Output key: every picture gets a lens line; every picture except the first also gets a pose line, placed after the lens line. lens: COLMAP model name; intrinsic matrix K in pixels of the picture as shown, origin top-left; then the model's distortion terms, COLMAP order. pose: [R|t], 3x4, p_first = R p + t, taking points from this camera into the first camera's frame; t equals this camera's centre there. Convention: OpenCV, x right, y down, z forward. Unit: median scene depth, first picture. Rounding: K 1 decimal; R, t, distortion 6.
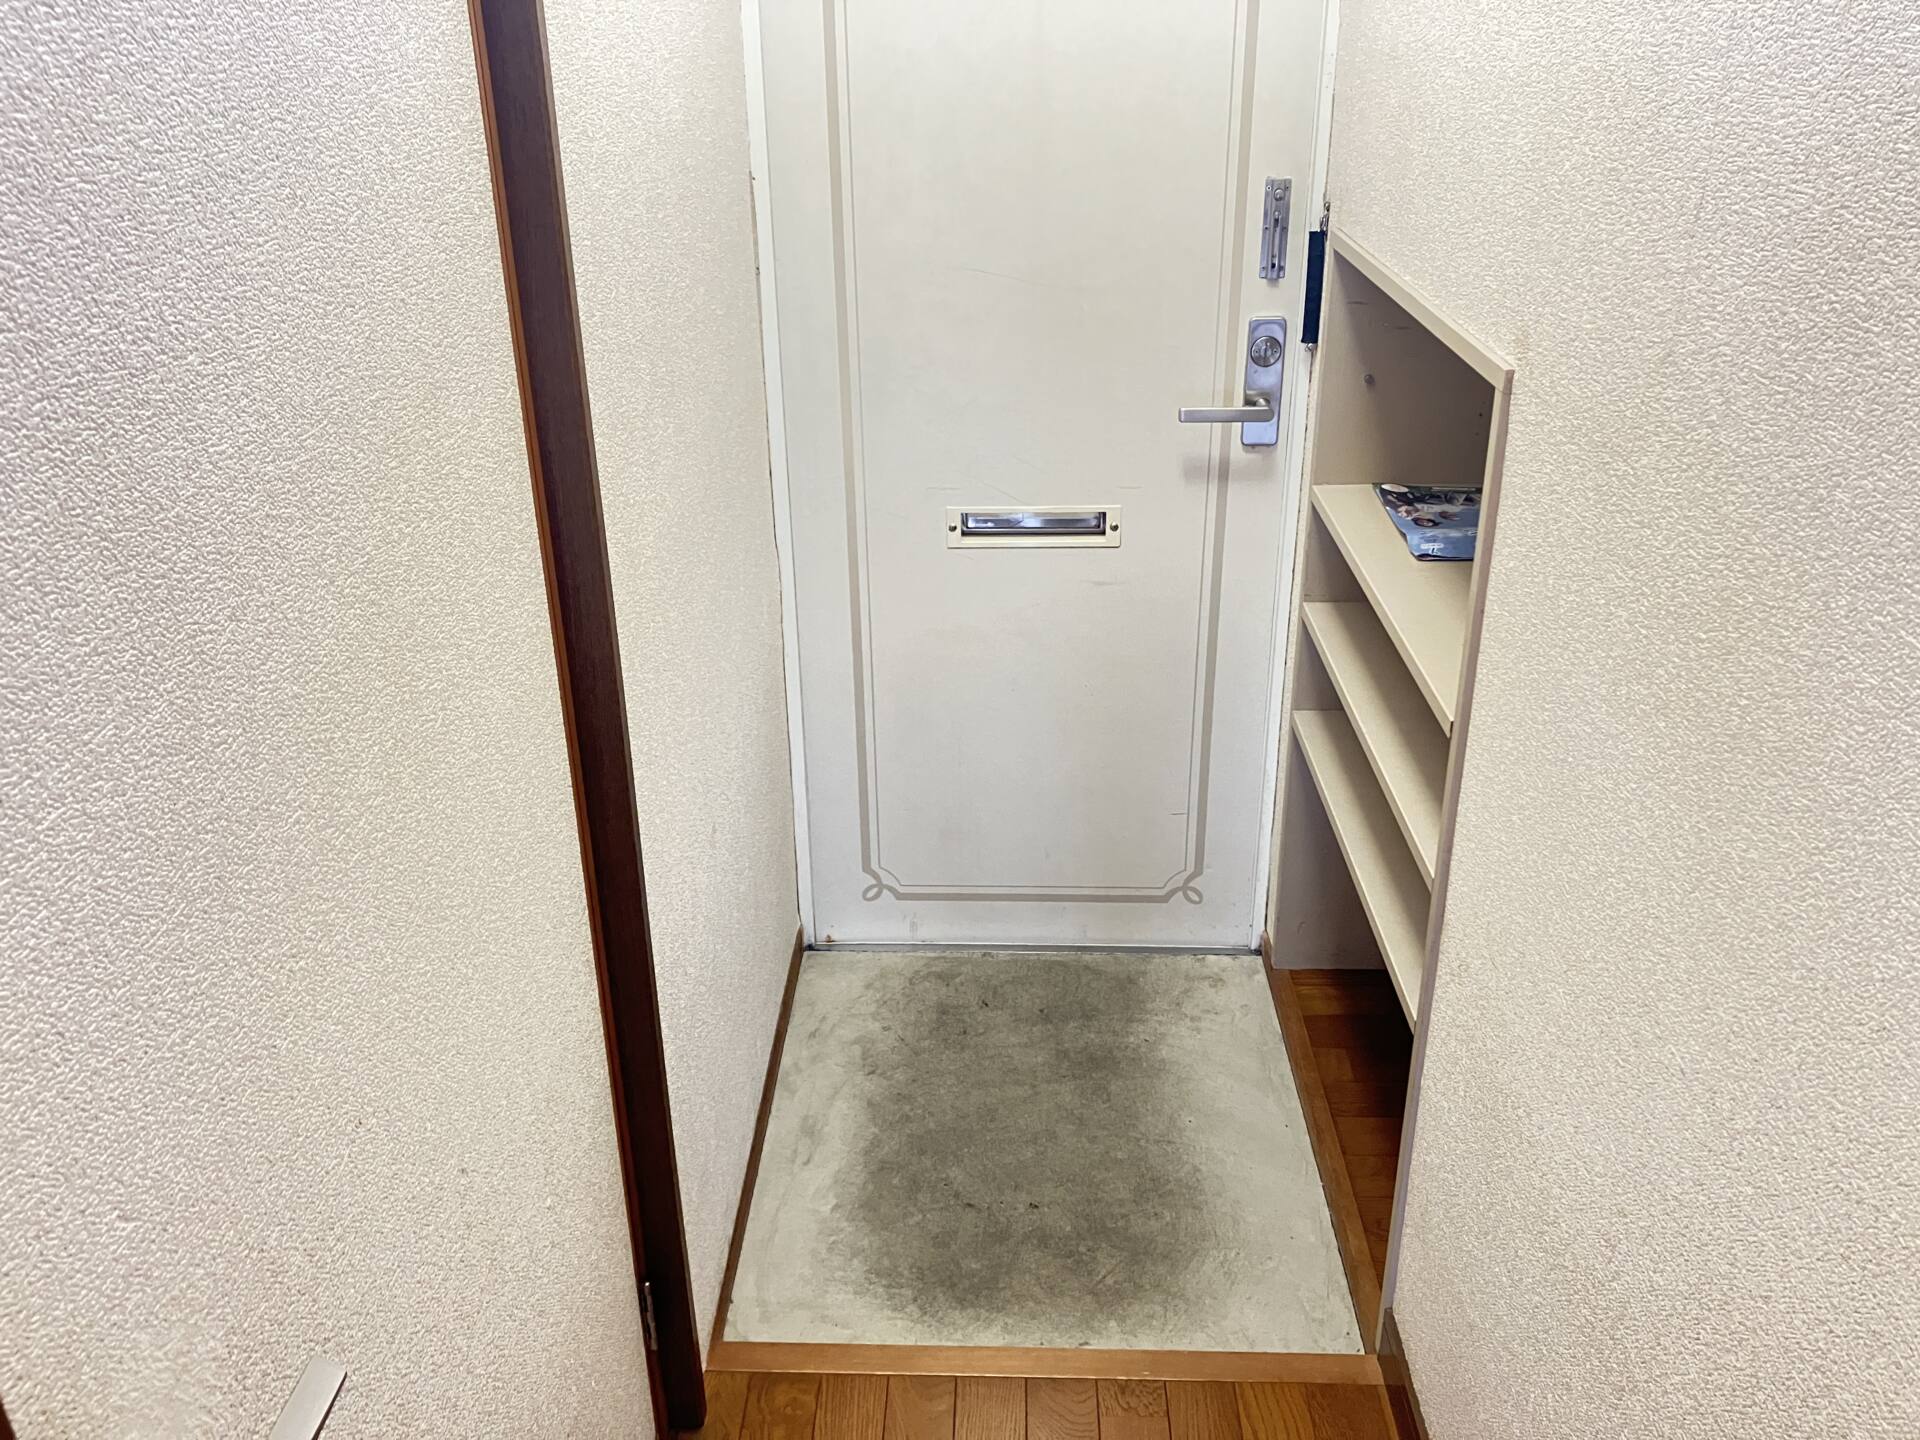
lens RADIAL K [[1571.0, 0, 958.4], [0, 1571.0, 711.6], [0, 0, 1]] dist [0.033554, -0.096137]
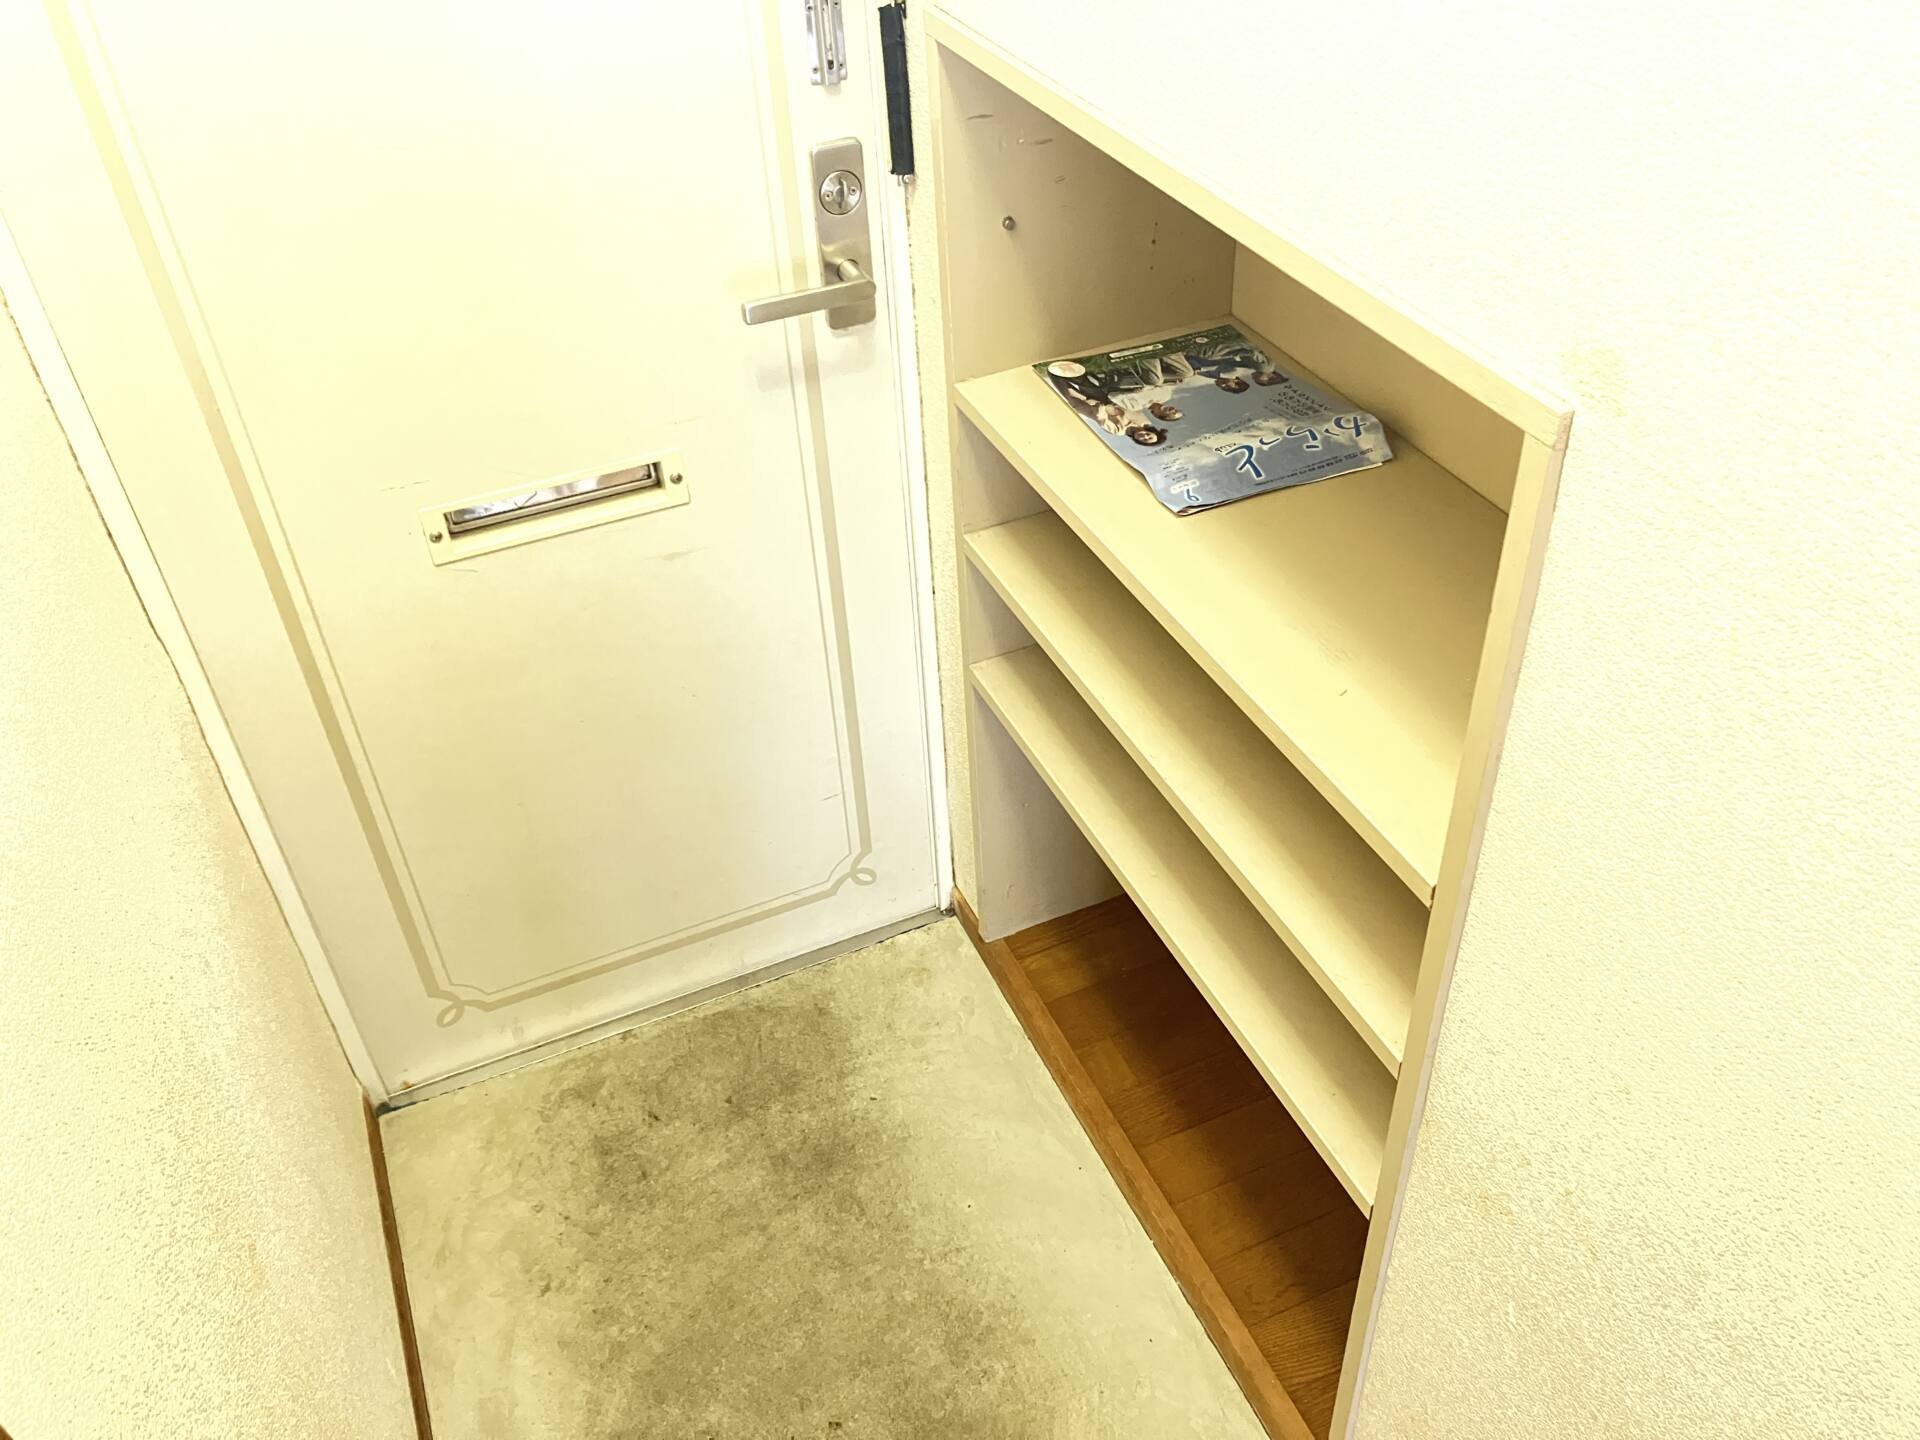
lens RADIAL K [[1571.0, 0, 972.6], [0, 1571.0, 714.8], [0, 0, 1]] dist [0.033554, -0.096137]
pose [[0.904996, -0.285831, 0.315092, -0.029788], [0.207026, 0.942944, 0.260762, -0.173369], [-0.371648, -0.170756, 0.912535, 0.307047]]
